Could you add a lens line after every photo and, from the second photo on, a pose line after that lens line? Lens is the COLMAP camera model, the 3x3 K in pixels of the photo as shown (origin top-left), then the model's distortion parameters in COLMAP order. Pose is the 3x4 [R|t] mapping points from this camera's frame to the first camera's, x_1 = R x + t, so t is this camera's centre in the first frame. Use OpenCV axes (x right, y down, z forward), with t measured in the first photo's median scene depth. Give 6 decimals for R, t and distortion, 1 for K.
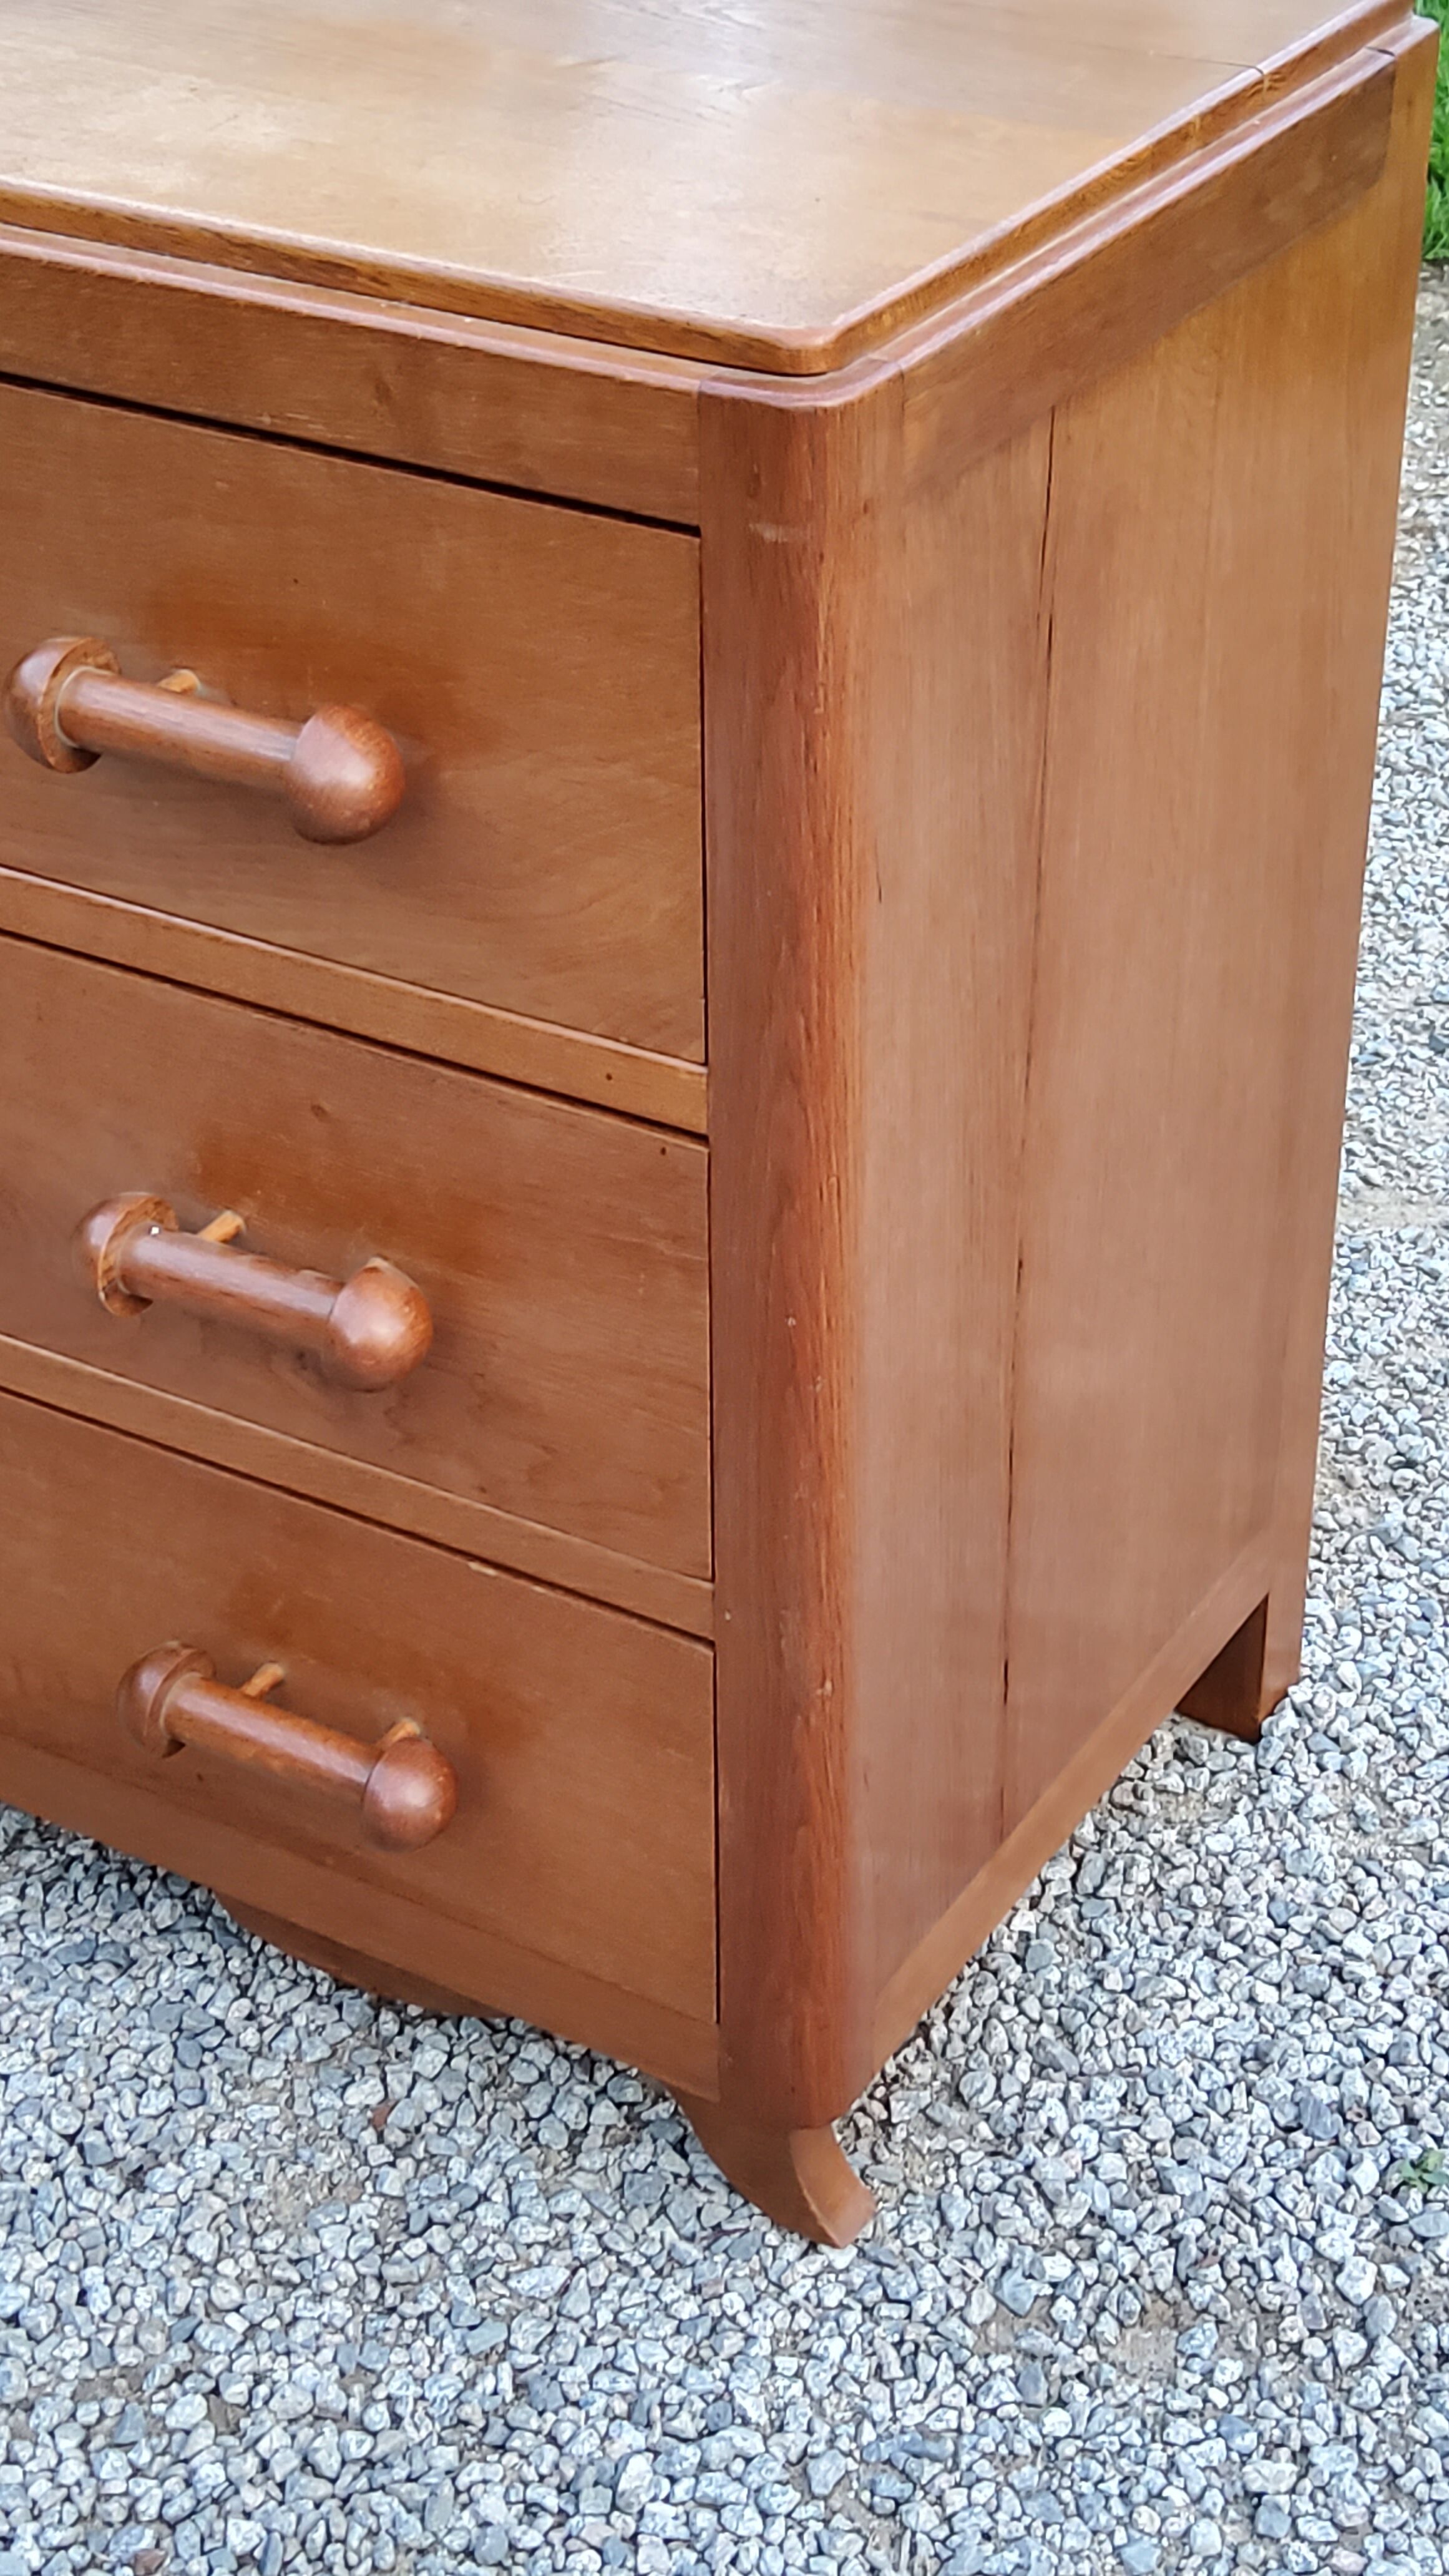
lens RADIAL K [[3845.4, 0, 777.2], [0, 3845.4, 1274.0], [0, 0, 1]] dist [0.188595, -0.551310]
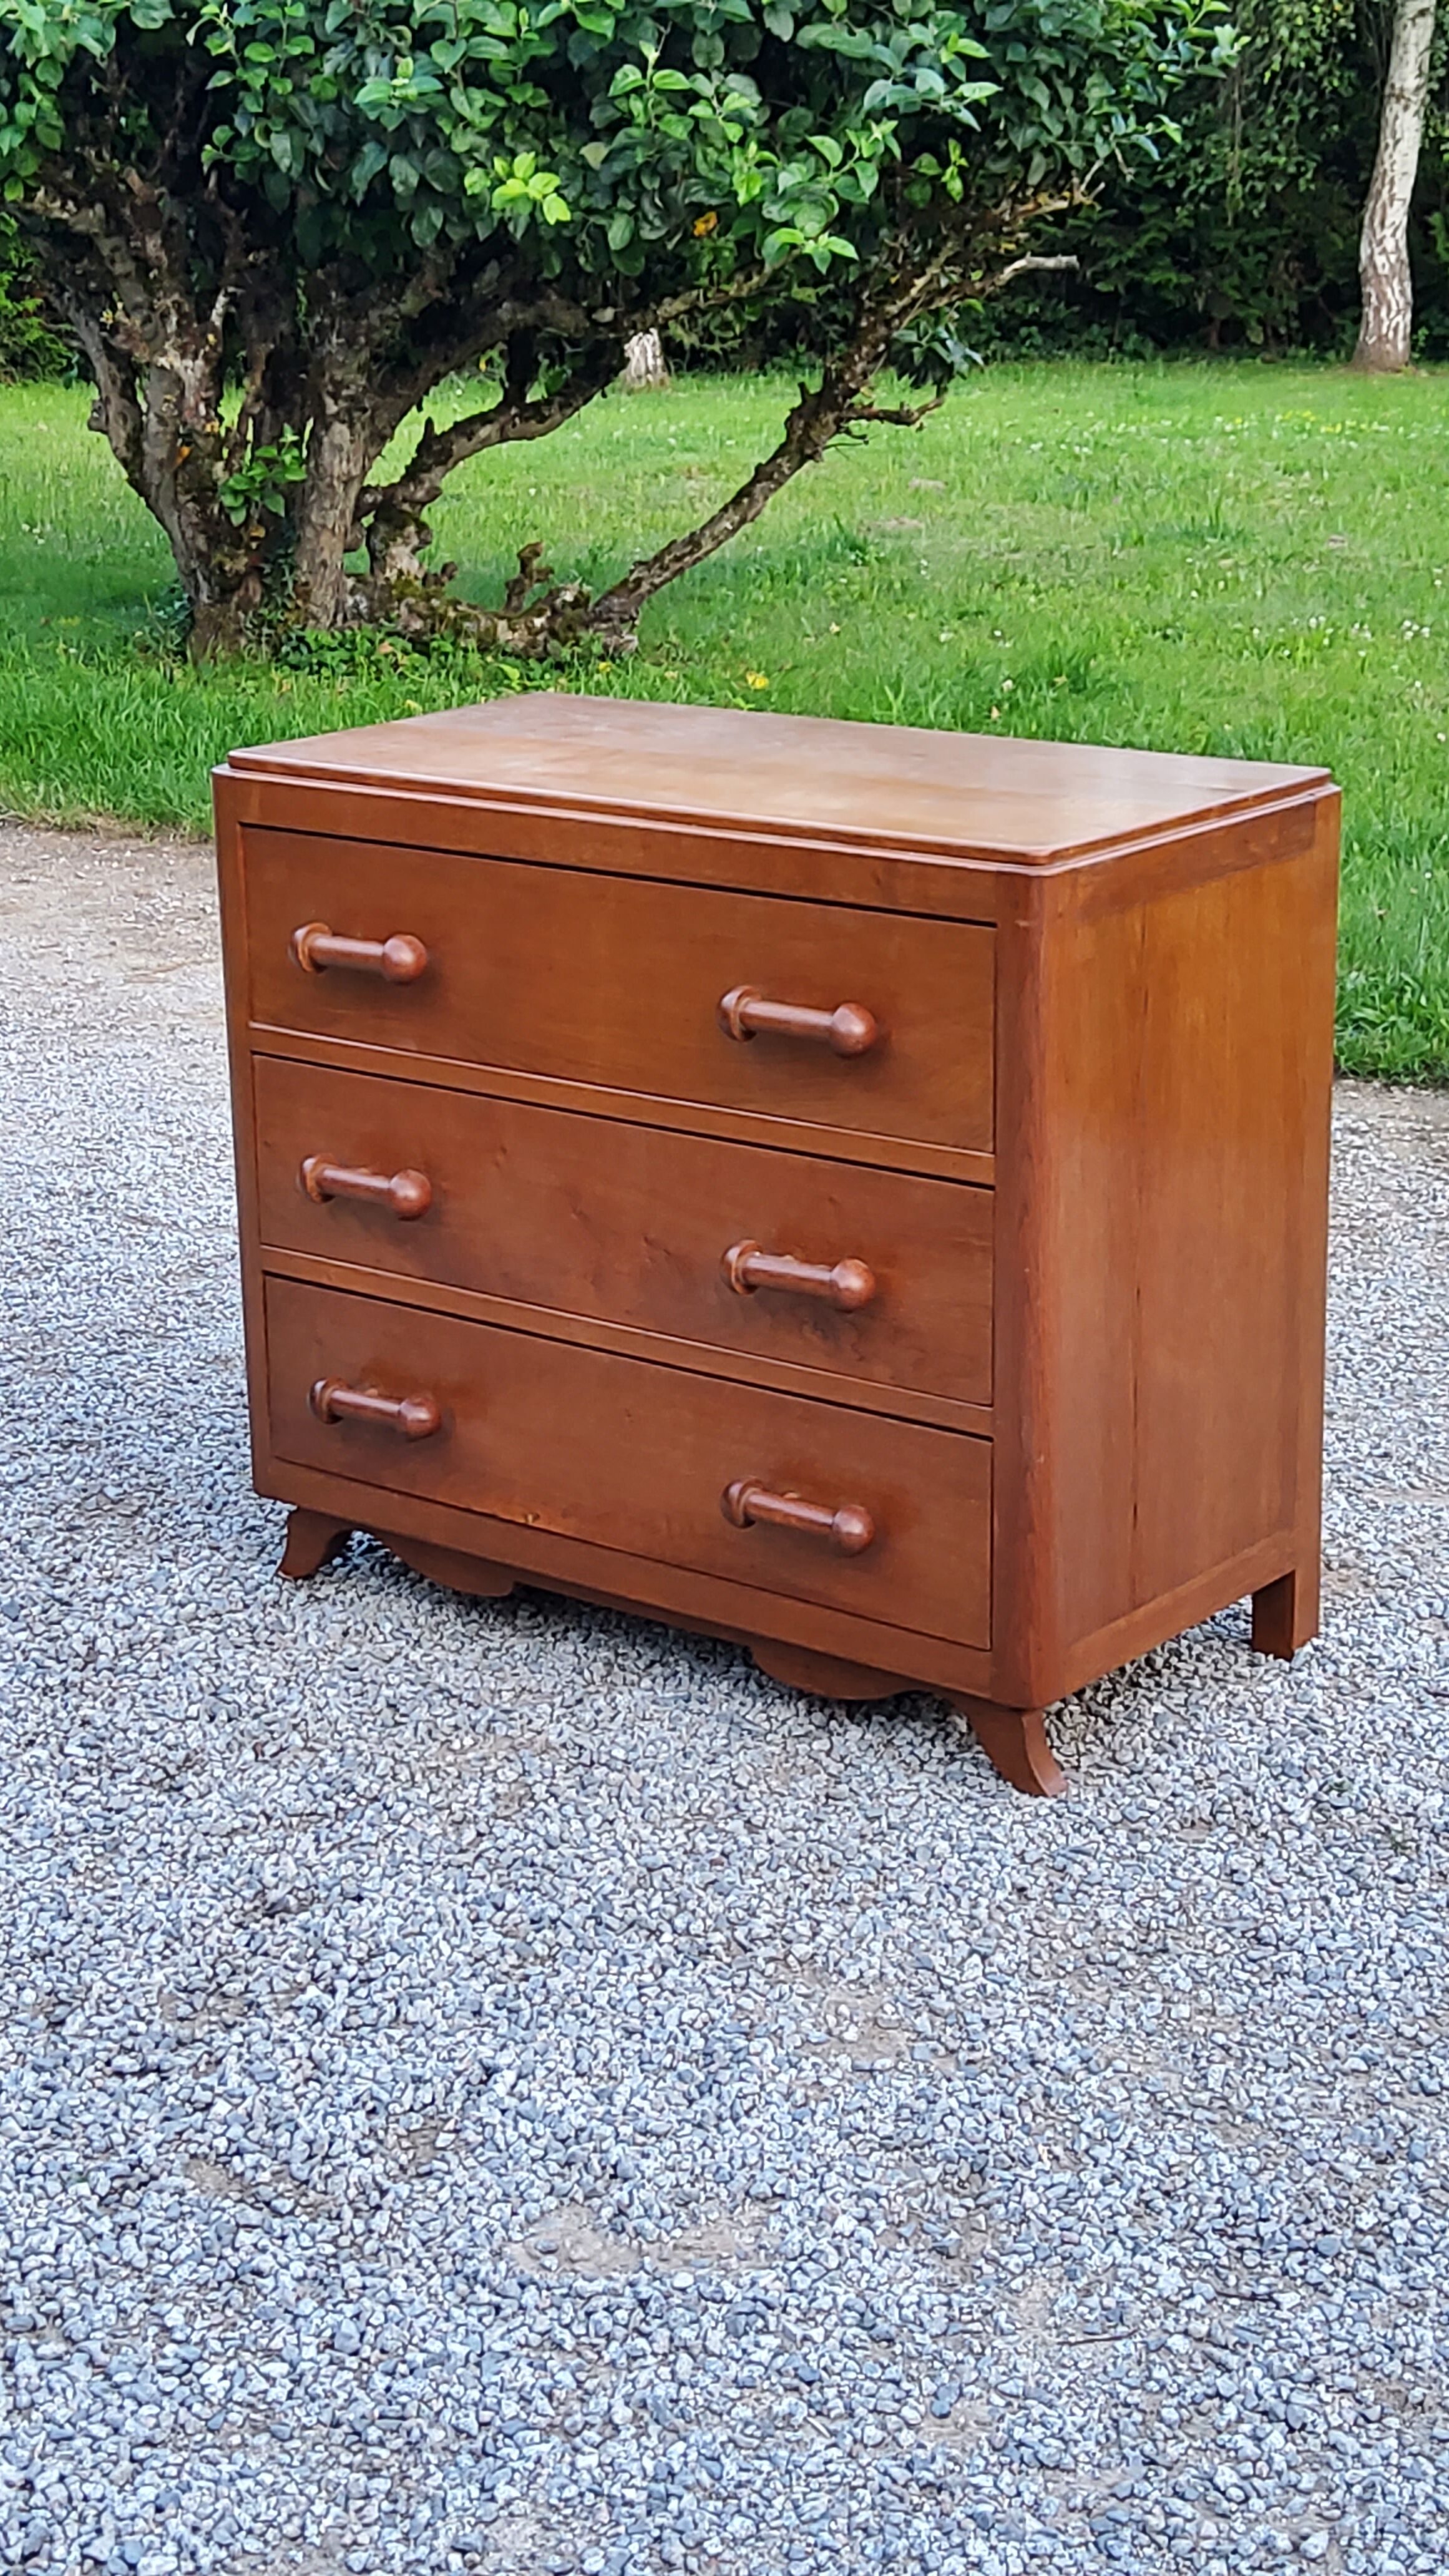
lens RADIAL K [[3845.4, 0, 777.2], [0, 3845.4, 1274.0], [0, 0, 1]] dist [0.188595, -0.551310]
pose [[0.992392, 0.027285, -0.120054, 0.116551], [-0.059577, 0.959784, -0.274344, 0.578751], [0.107741, 0.279410, 0.954108, -1.092388]]
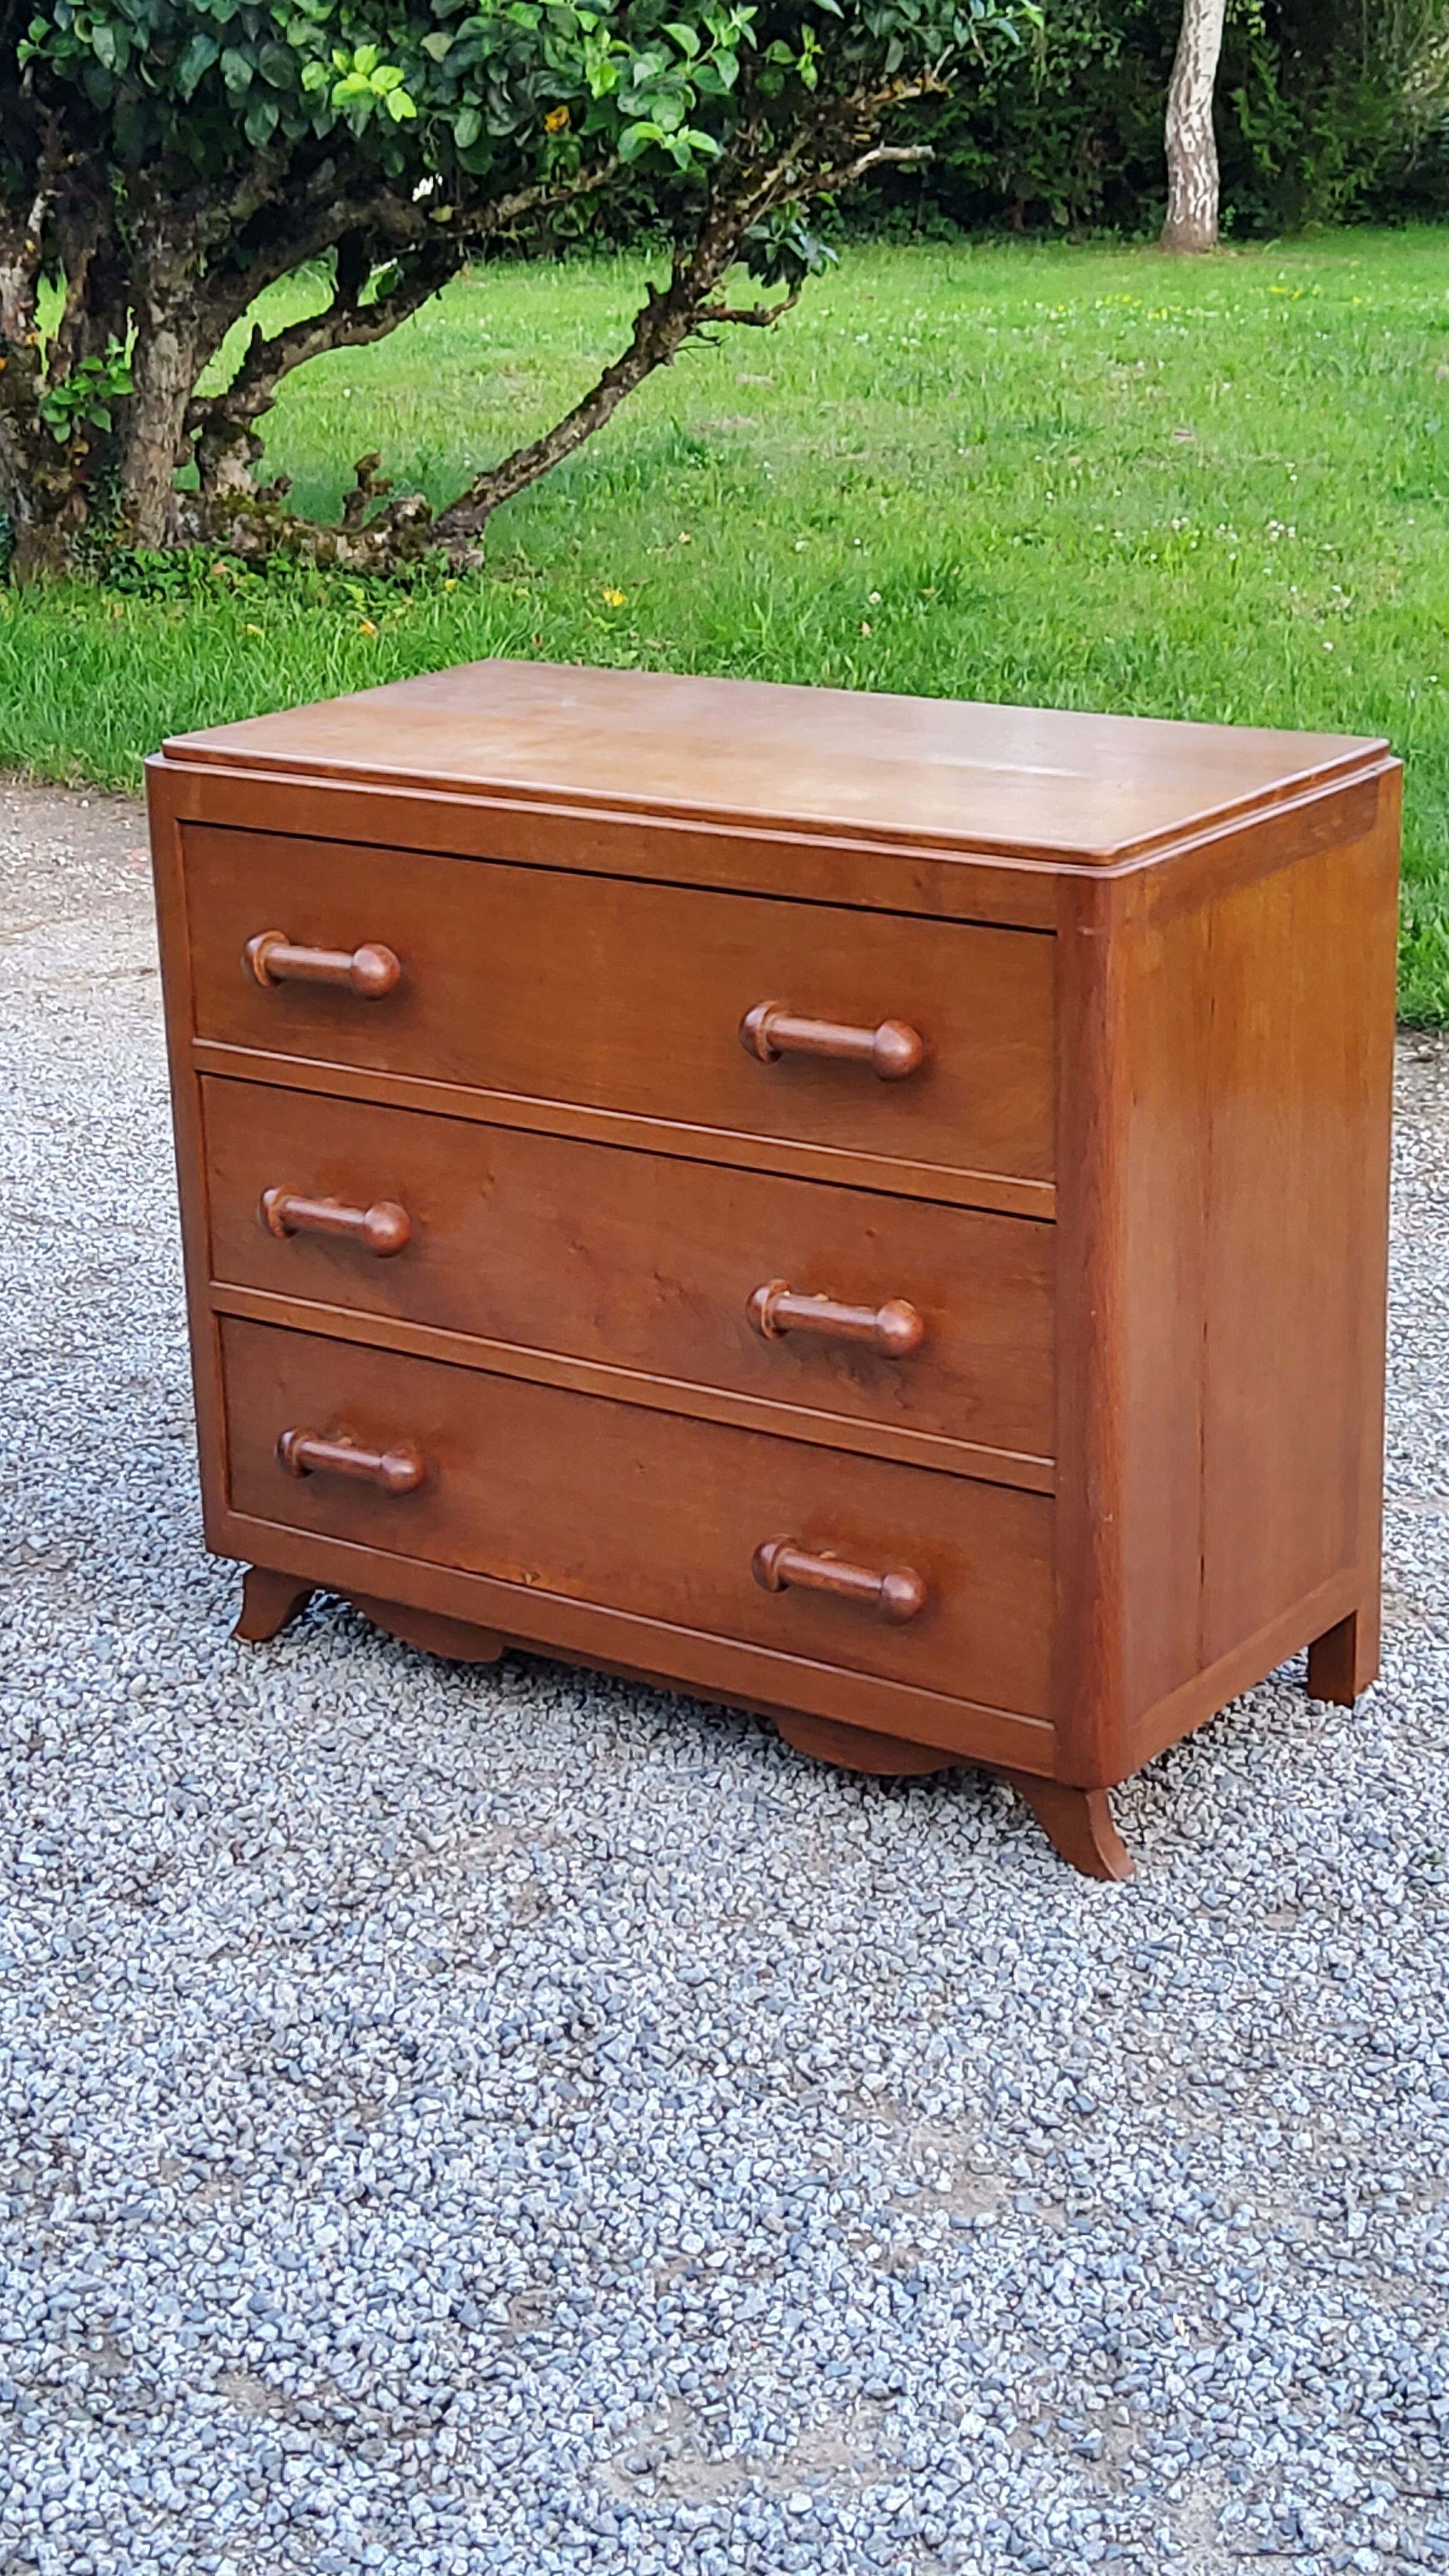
lens RADIAL K [[3845.4, 0, 777.2], [0, 3845.4, 1274.0], [0, 0, 1]] dist [0.188595, -0.551310]
pose [[0.997734, 0.003720, -0.067180, -0.024035], [-0.020325, 0.968489, -0.248227, 0.452458], [0.064139, 0.249030, 0.966370, -0.929722]]
